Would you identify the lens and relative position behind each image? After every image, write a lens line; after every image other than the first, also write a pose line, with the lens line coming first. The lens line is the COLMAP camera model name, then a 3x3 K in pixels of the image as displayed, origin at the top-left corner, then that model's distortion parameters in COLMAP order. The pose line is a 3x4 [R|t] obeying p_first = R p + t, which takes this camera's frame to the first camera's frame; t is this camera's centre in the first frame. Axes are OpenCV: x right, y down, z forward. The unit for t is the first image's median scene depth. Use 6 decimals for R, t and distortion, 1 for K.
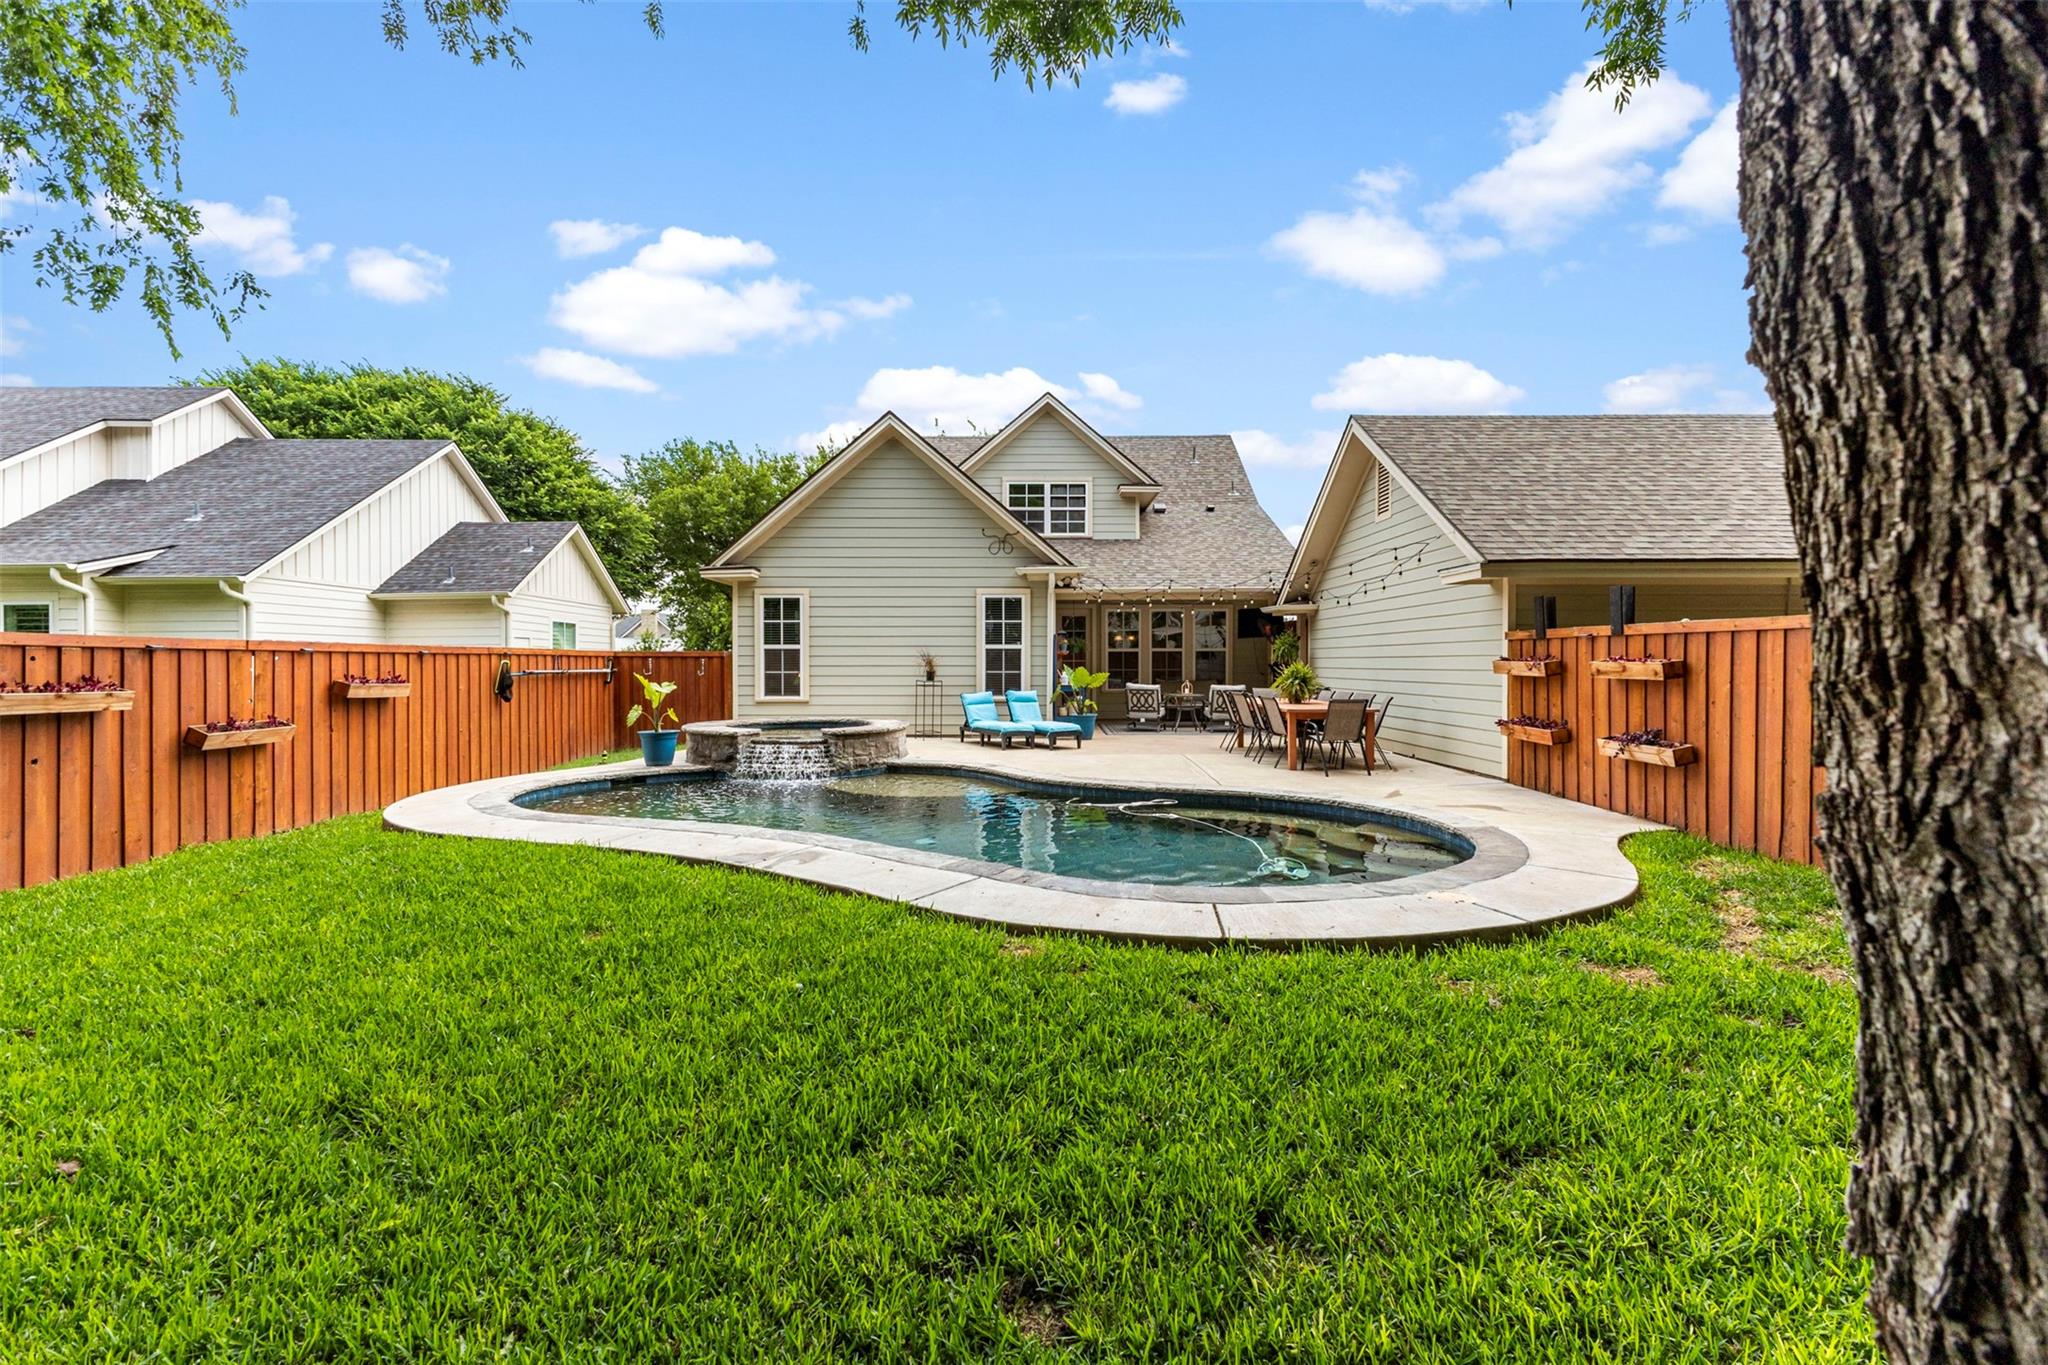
lens RADIAL K [[880.8, 0, 1023.7], [0, 880.8, 661.8], [0, 0, 1]] dist [0.001426, 0.000305]
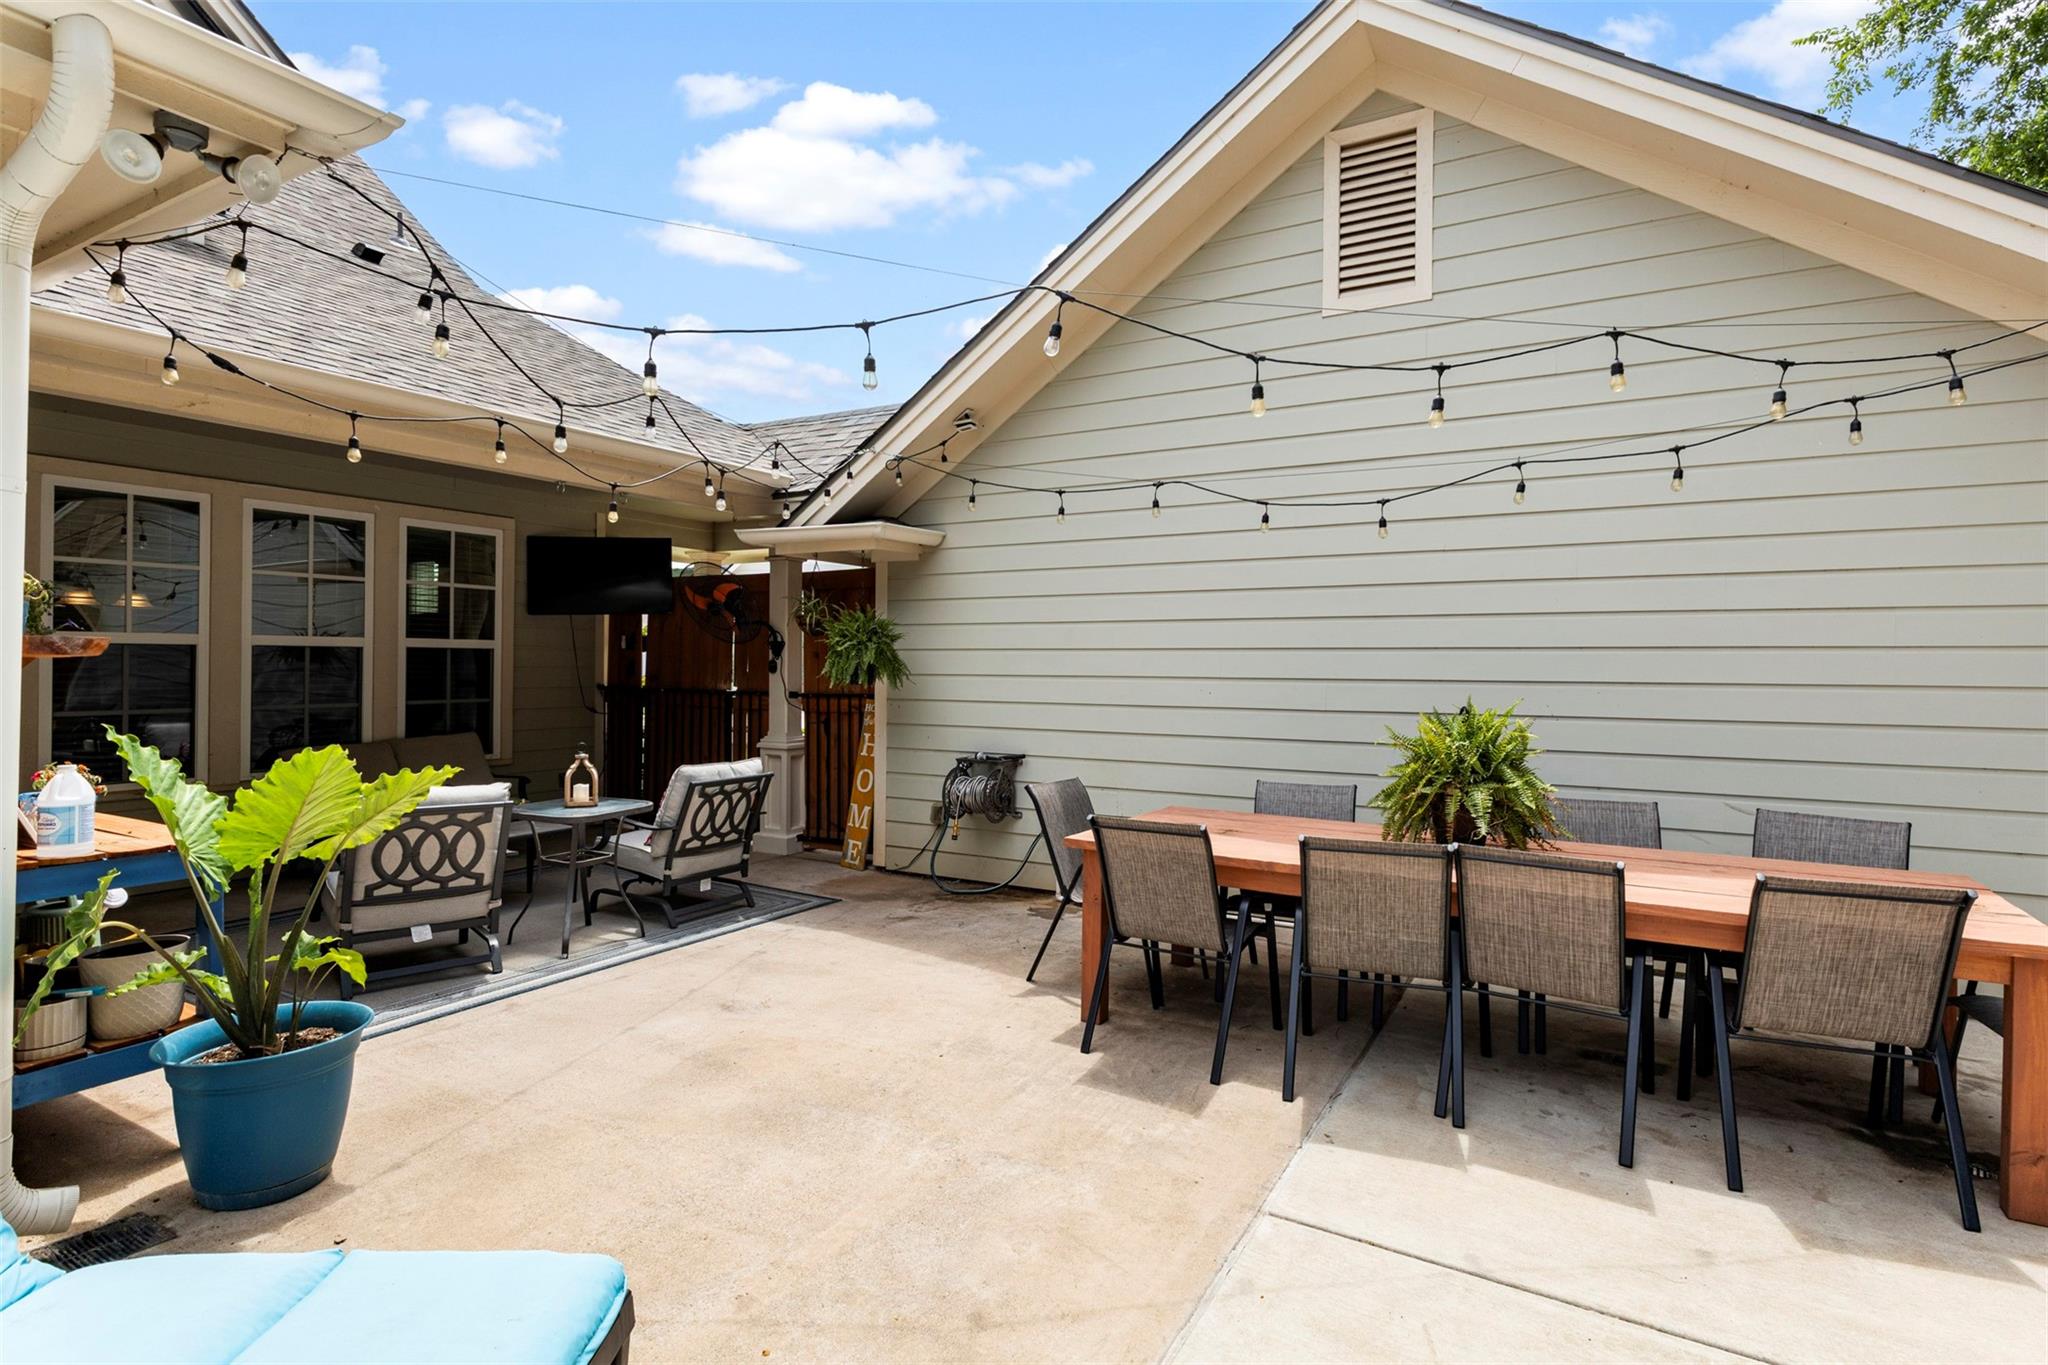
lens RADIAL K [[1035.1, 0, 1025.7], [0, 1035.1, 666.9], [0, 0, 1]] dist [0.000063, -0.000057]
pose [[0.499971, 0.006614, 0.866017, -0.029261], [-0.011606, 0.999932, -0.000936, -0.008789], [-0.865965, -0.009583, 0.500014, 0.780079]]
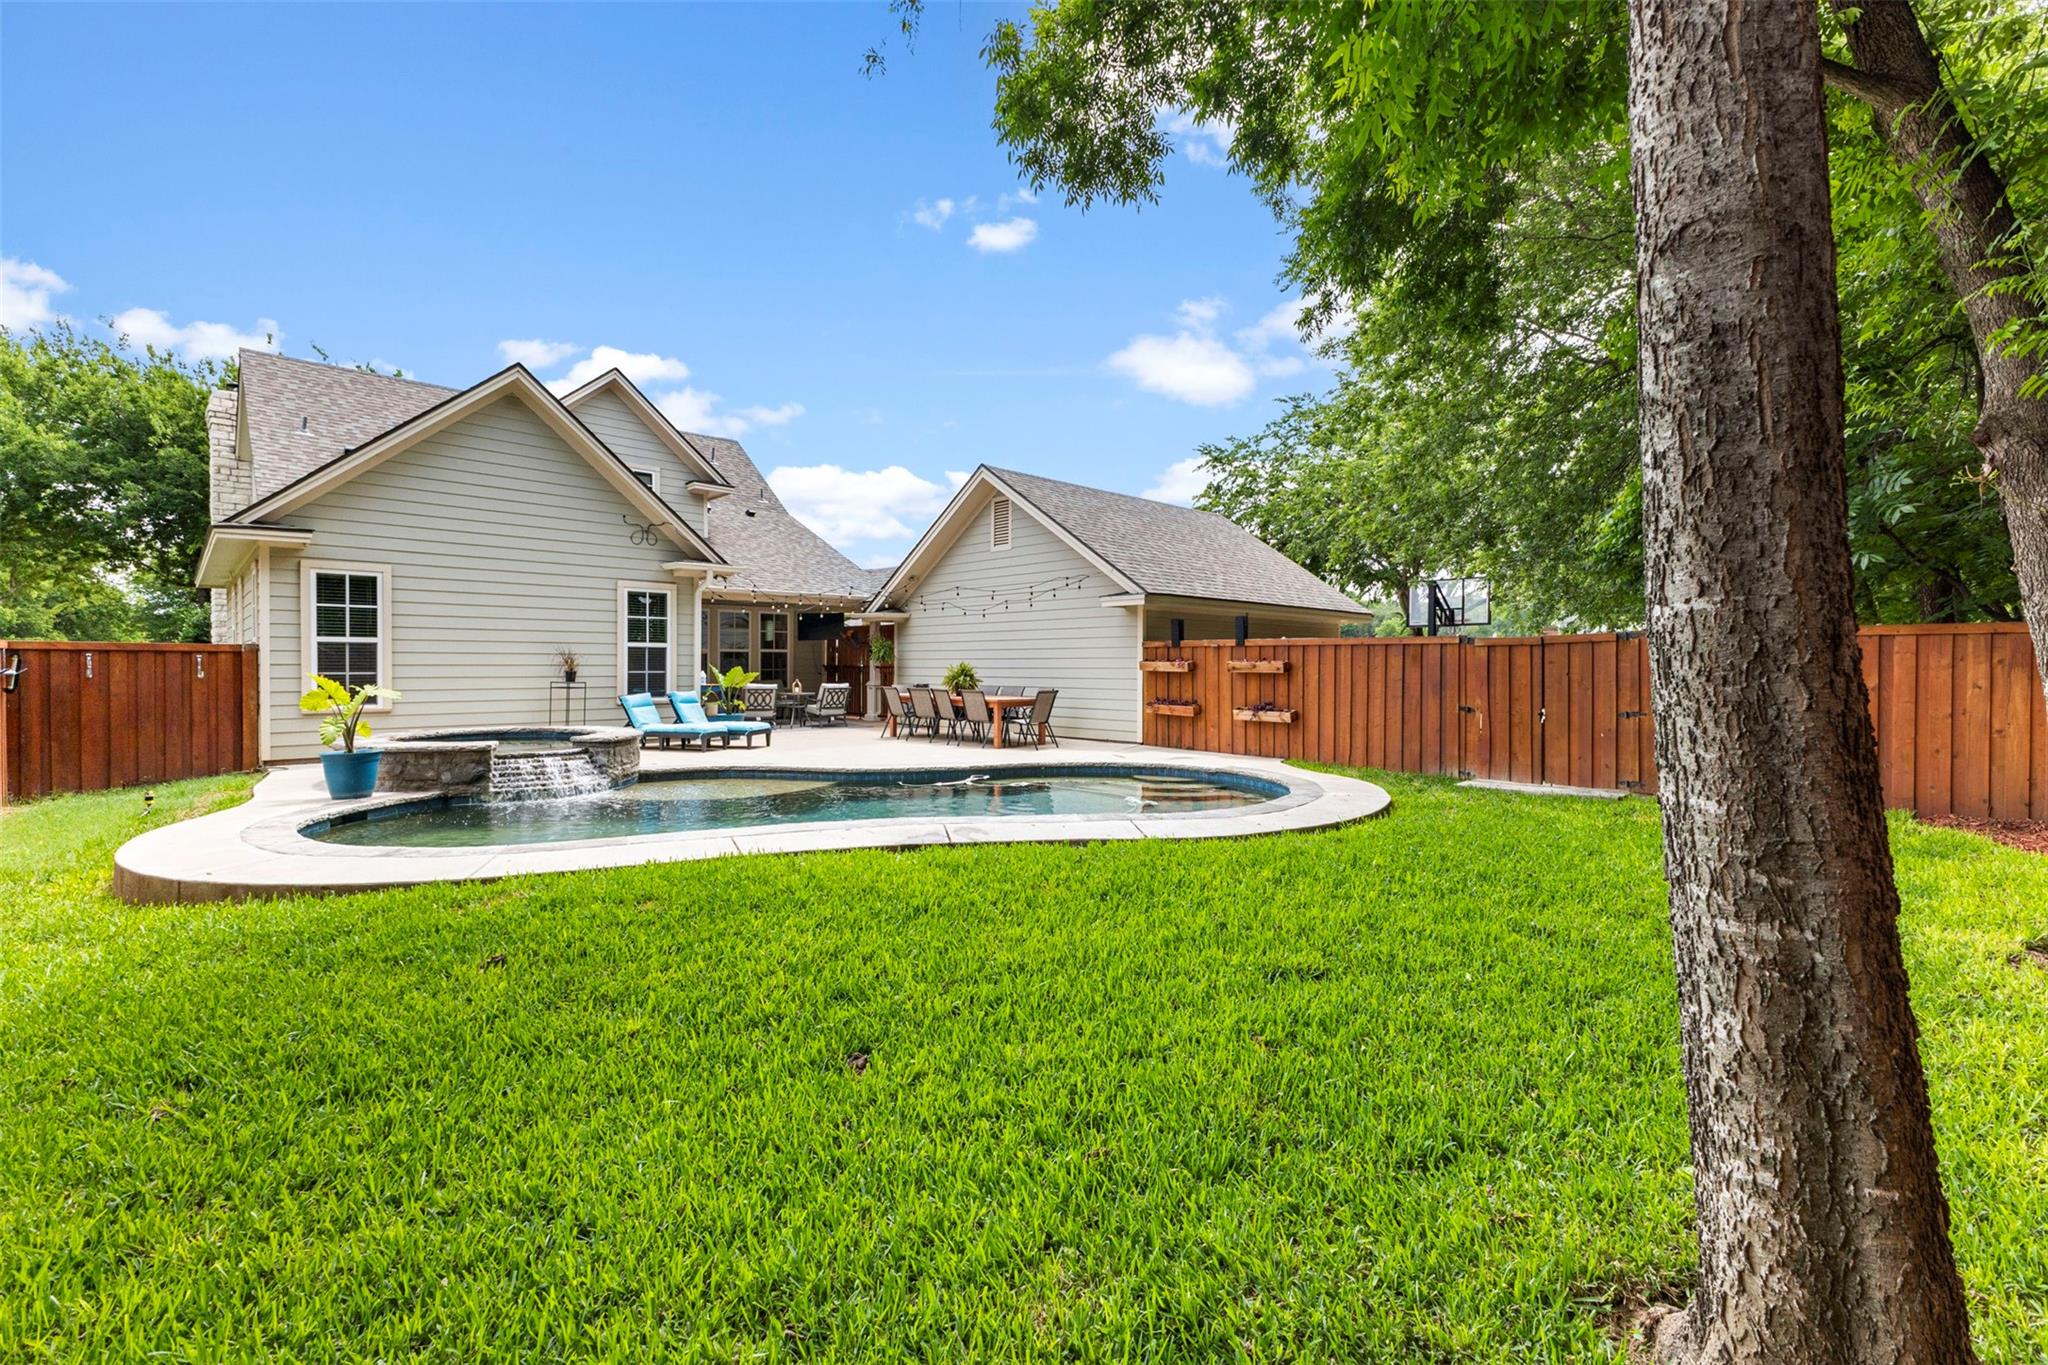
lens RADIAL K [[888.1, 0, 1033.1], [0, 888.1, 659.8], [0, 0, 1]] dist [0.003627, 0.000478]
pose [[0.715799, 0.006186, 0.698279, -0.386708], [-0.002190, 0.999976, -0.006613, 0.003898], [-0.698303, 0.003204, 0.715795, 0.044849]]
